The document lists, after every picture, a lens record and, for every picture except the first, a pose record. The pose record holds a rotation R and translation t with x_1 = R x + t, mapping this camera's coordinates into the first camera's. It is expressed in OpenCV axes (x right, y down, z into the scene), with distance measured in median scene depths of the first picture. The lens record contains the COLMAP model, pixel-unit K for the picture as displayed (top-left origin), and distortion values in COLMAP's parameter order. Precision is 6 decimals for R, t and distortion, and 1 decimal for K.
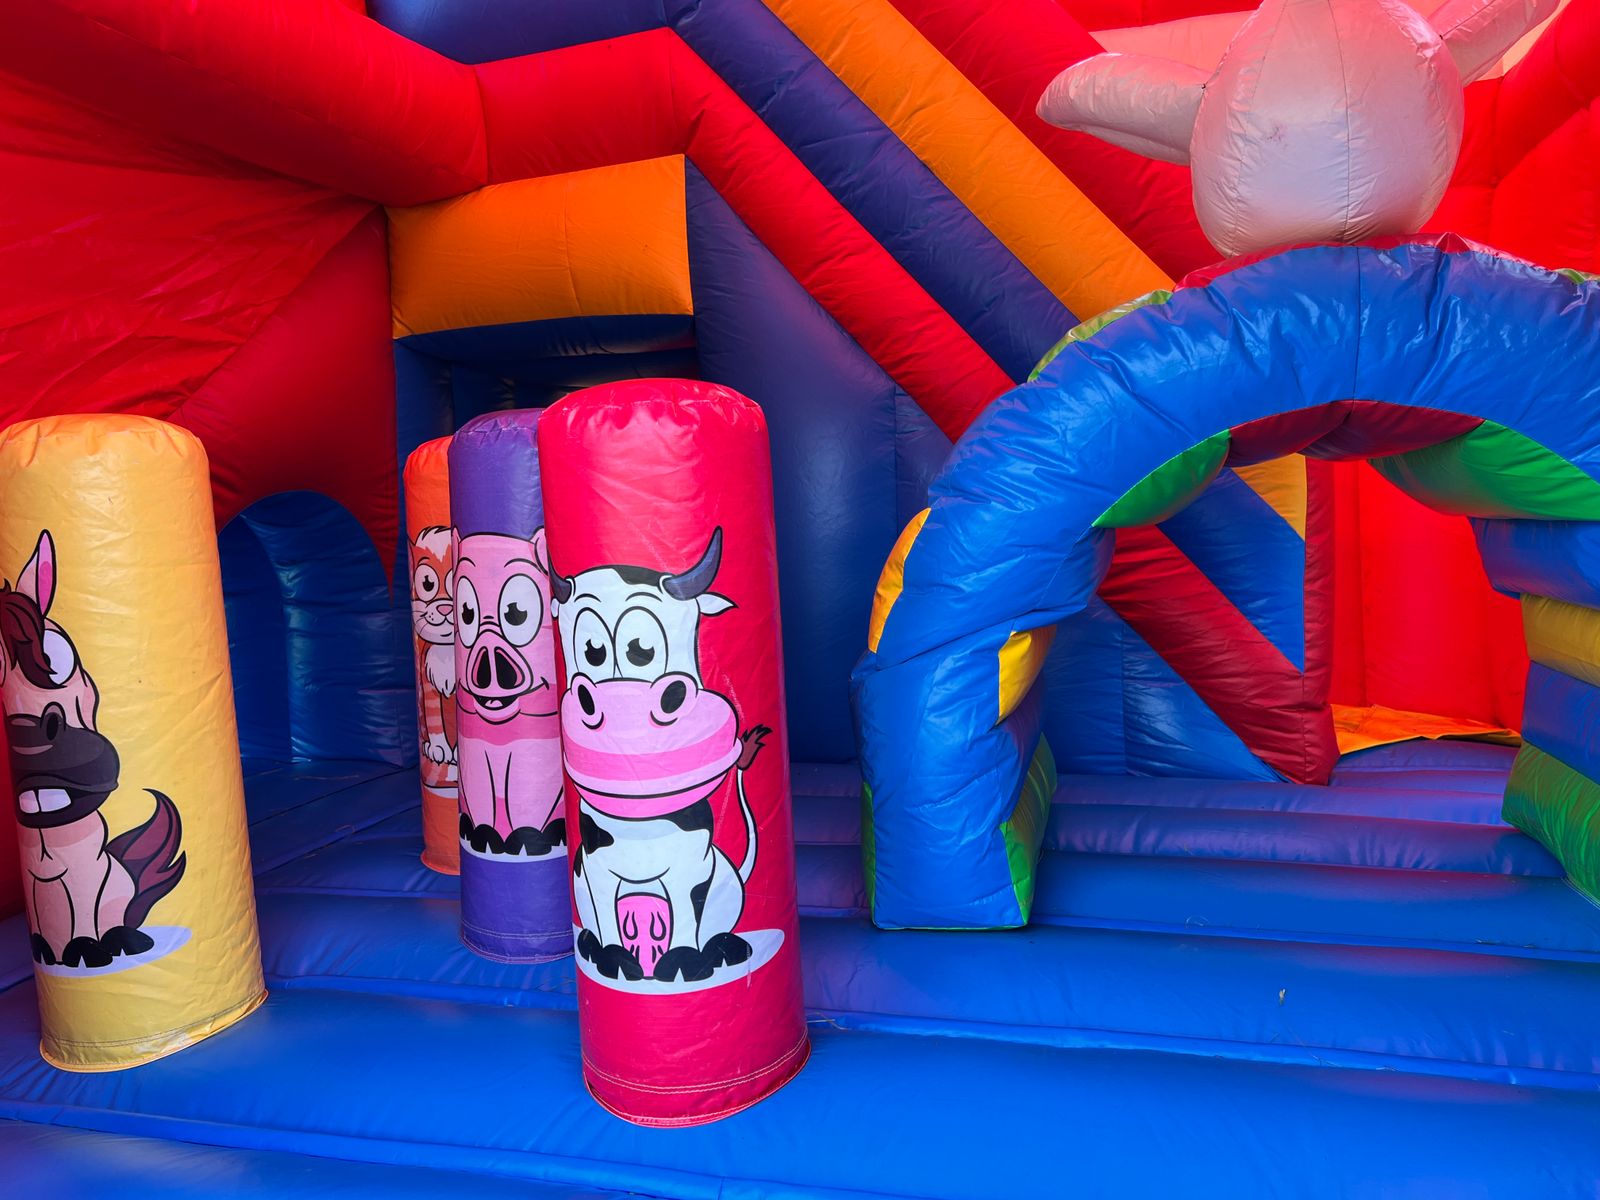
lens RADIAL K [[1221.4, 0, 758.9], [0, 1221.4, 596.0], [0, 0, 1]] dist [0.083083, -0.118003]
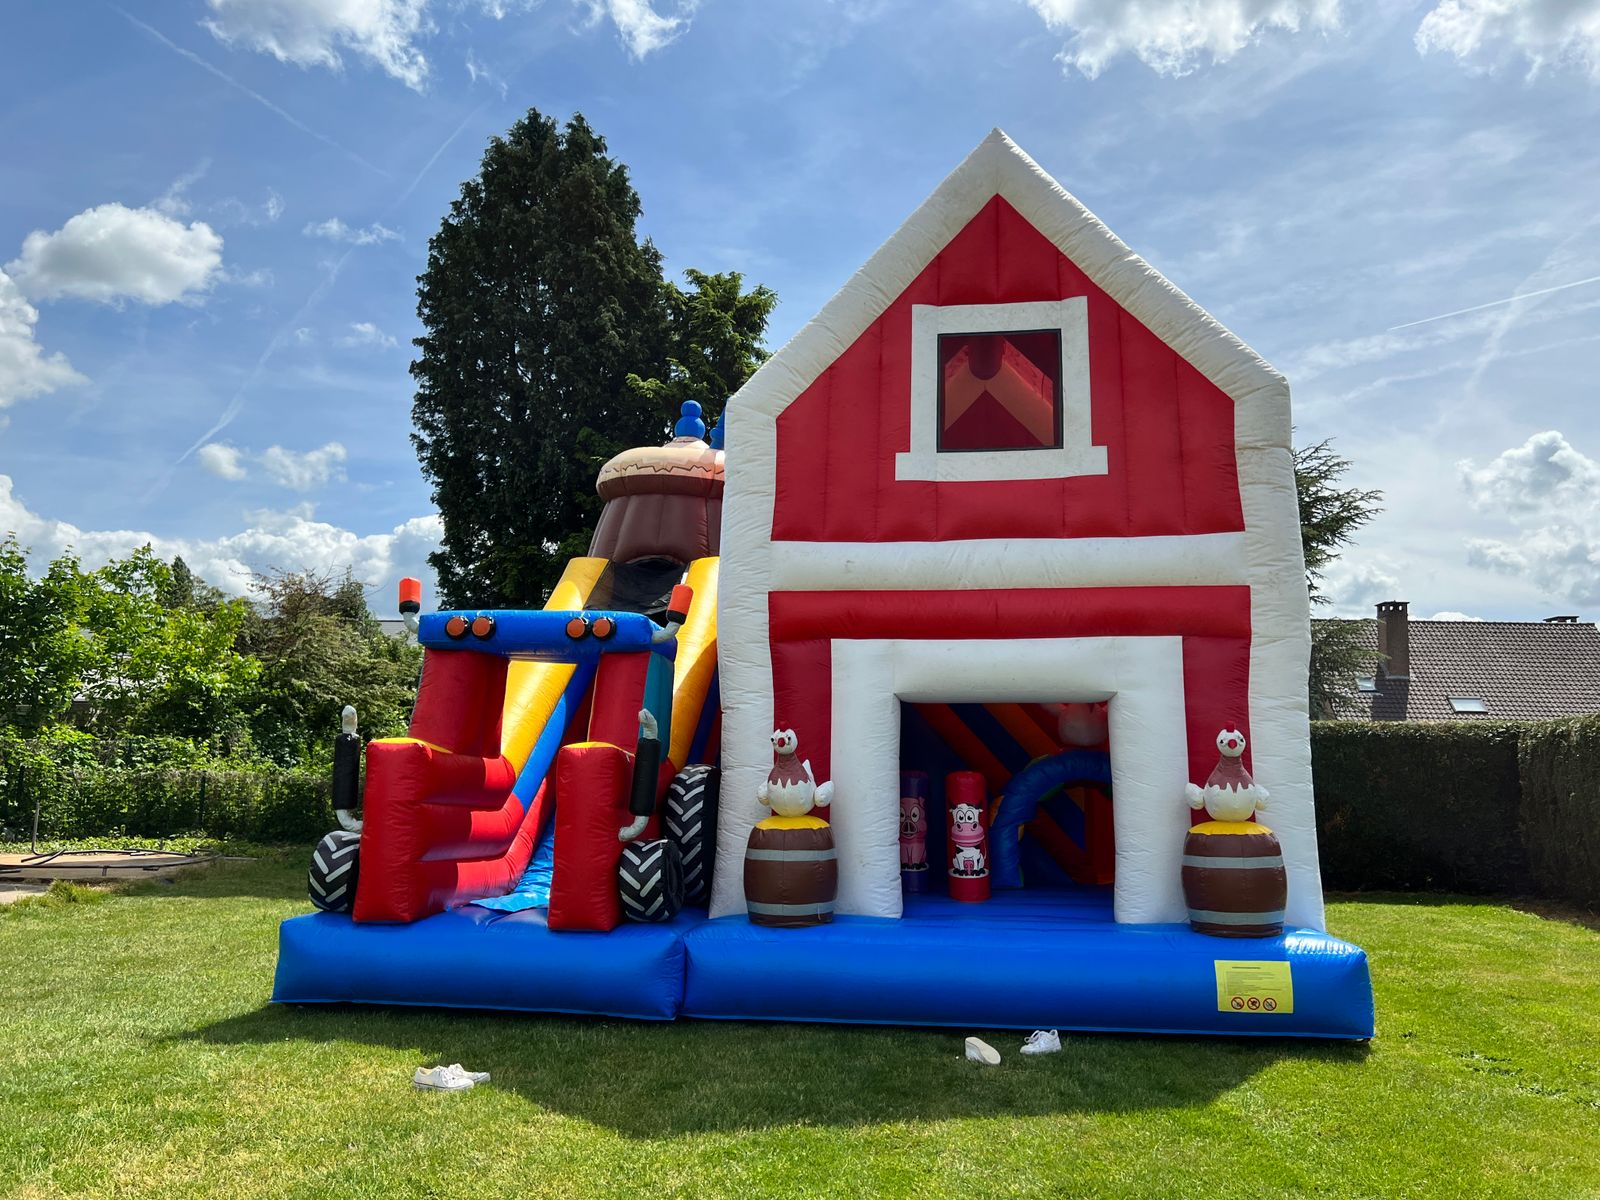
lens RADIAL K [[1221.4, 0, 758.9], [0, 1221.4, 596.0], [0, 0, 1]] dist [0.083083, -0.118003]
pose [[0.990501, 0.071033, 0.117739, -1.481427], [-0.042973, 0.973259, -0.225656, 0.302698], [-0.130619, 0.218453, 0.967066, -3.820098]]
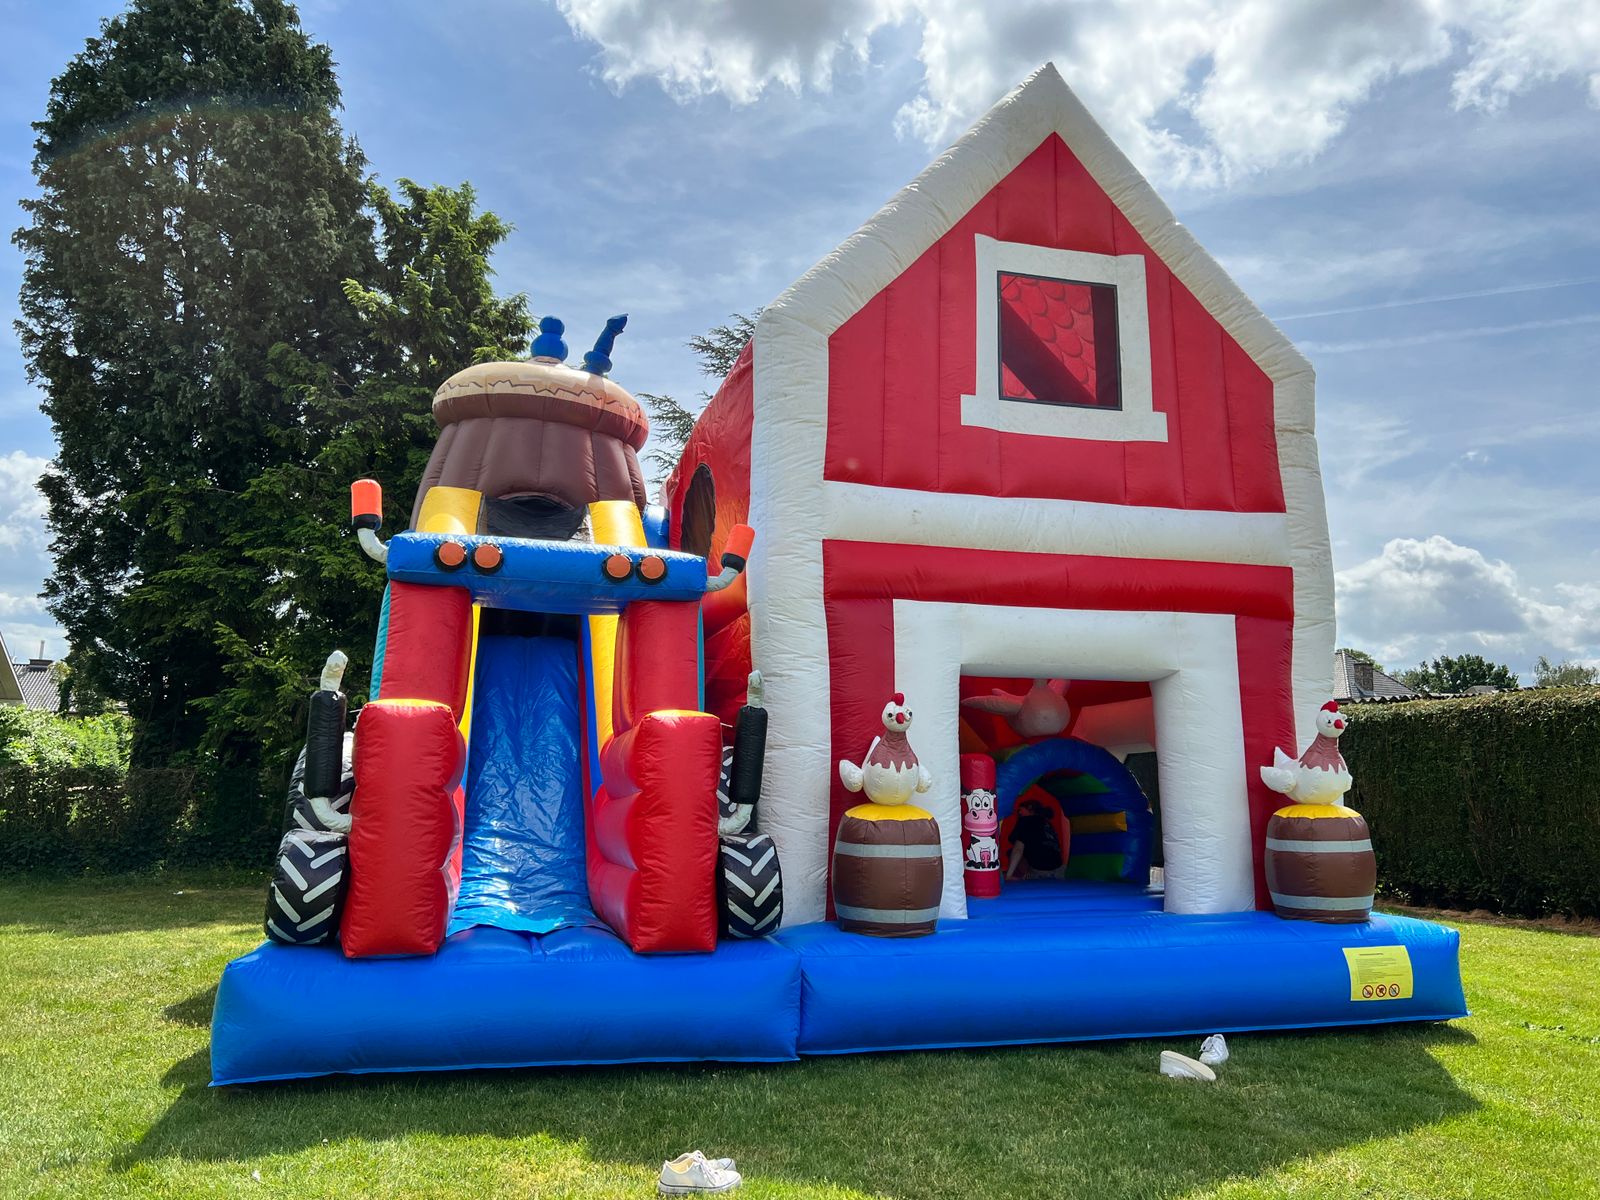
lens RADIAL K [[1241.3, 0, 794.0], [0, 1241.3, 570.6], [0, 0, 1]] dist [0.048251, -0.053333]
pose [[0.859513, 0.134981, 0.492969, -2.882063], [-0.009823, 0.968682, -0.248110, 0.326390], [-0.511020, 0.208412, 0.833920, -2.642605]]
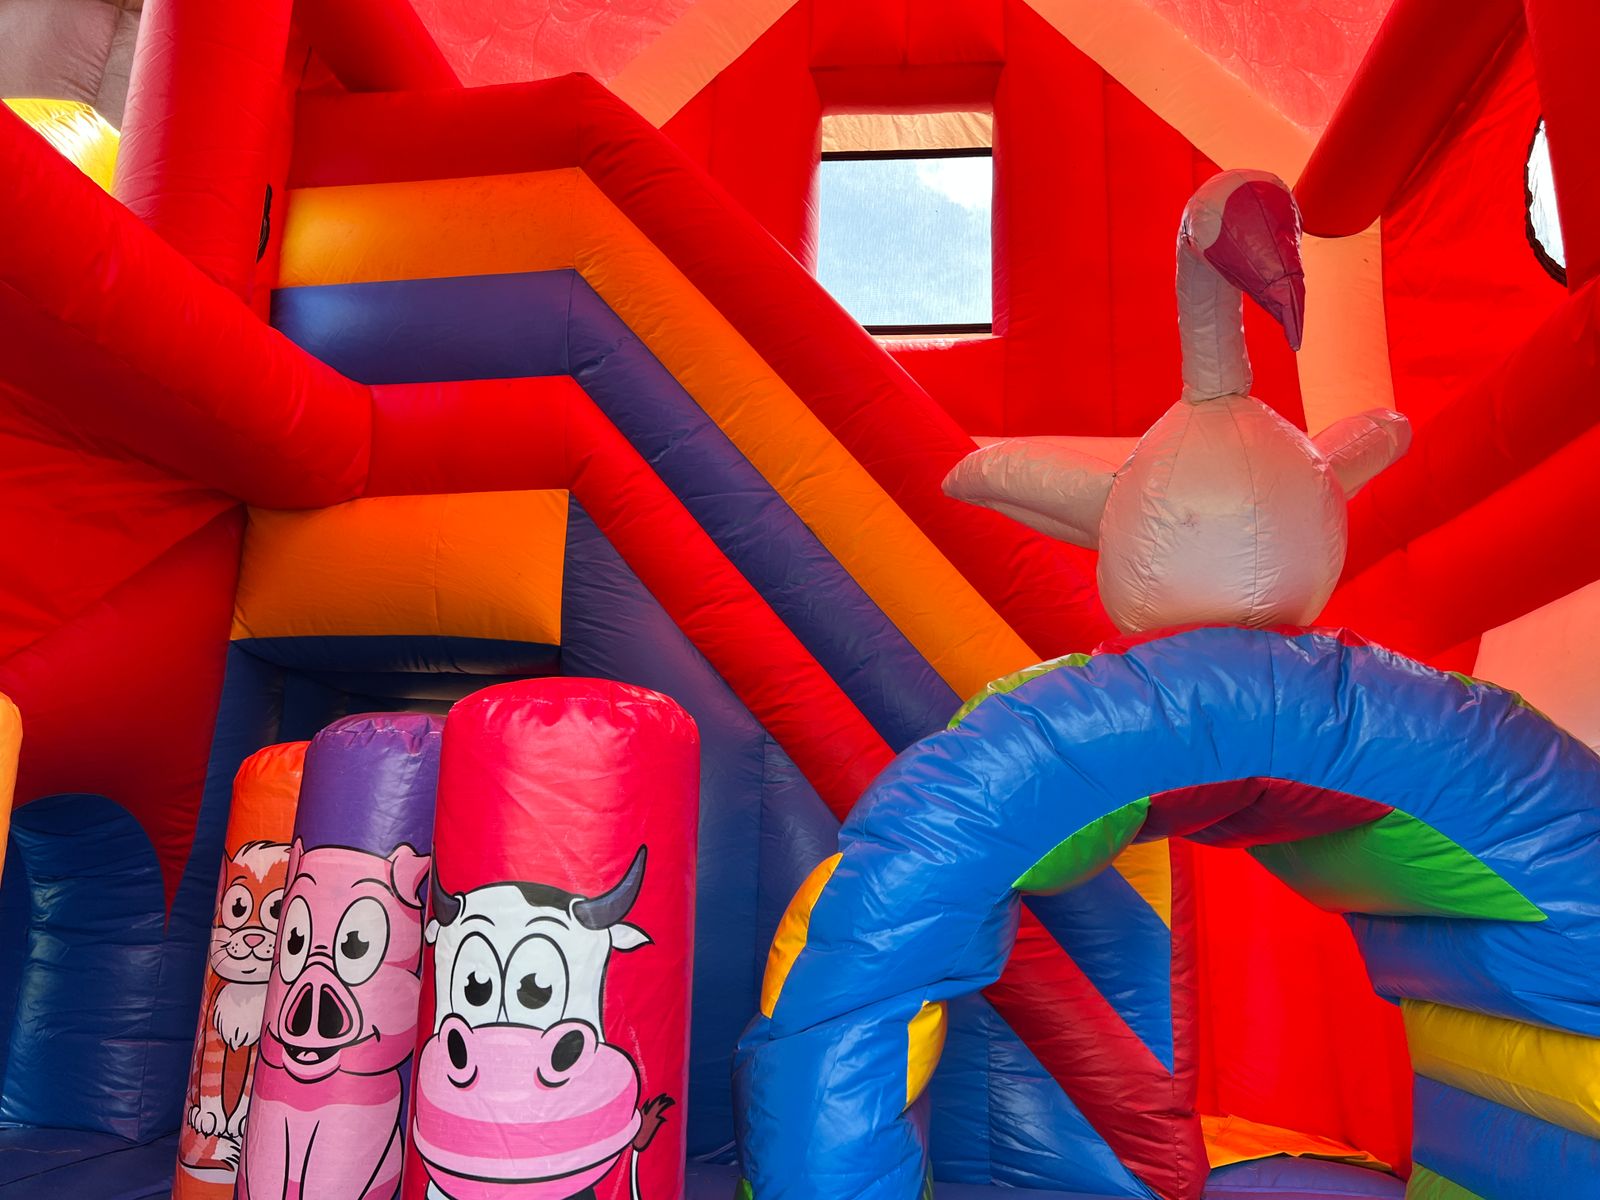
lens RADIAL K [[1241.3, 0, 794.0], [0, 1241.3, 570.6], [0, 0, 1]] dist [0.048251, -0.053333]
pose [[0.981316, 0.117481, 0.152372, -0.067865], [-0.065582, 0.948753, -0.309138, 0.019873], [-0.180881, 0.293369, 0.938731, 0.059749]]
